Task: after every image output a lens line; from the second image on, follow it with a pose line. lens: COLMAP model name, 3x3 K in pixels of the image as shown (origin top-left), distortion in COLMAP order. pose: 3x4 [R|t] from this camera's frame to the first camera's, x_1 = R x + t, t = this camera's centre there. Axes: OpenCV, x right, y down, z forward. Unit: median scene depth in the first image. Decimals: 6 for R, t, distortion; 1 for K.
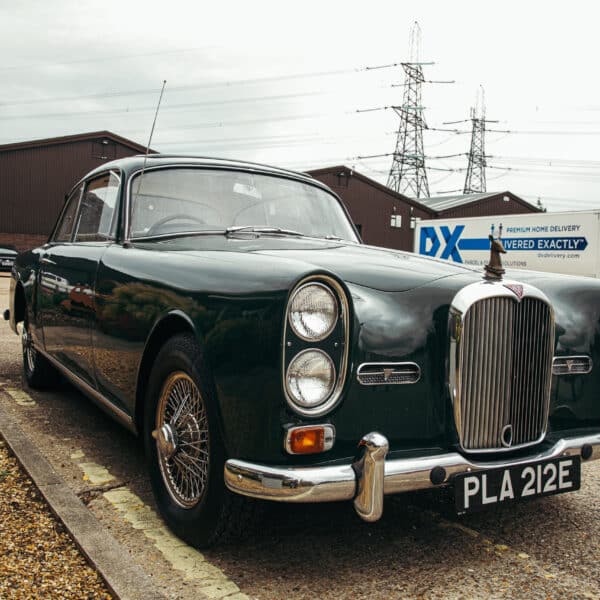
lens RADIAL K [[711.1, 0, 300.0], [0, 711.1, 300.0], [0, 0, 1]] dist [-0.056768, 0.022929]
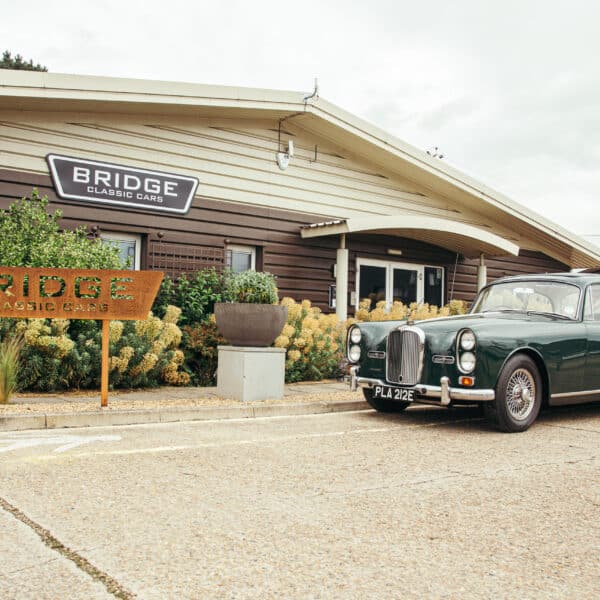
lens RADIAL K [[711.1, 0, 300.0], [0, 711.1, 300.0], [0, 0, 1]] dist [-0.056768, 0.022929]
pose [[0.116932, -0.072844, -0.990465, 3.226221], [-0.065091, 0.994600, -0.080833, 0.135569], [0.991005, 0.073922, 0.111559, 0.250692]]
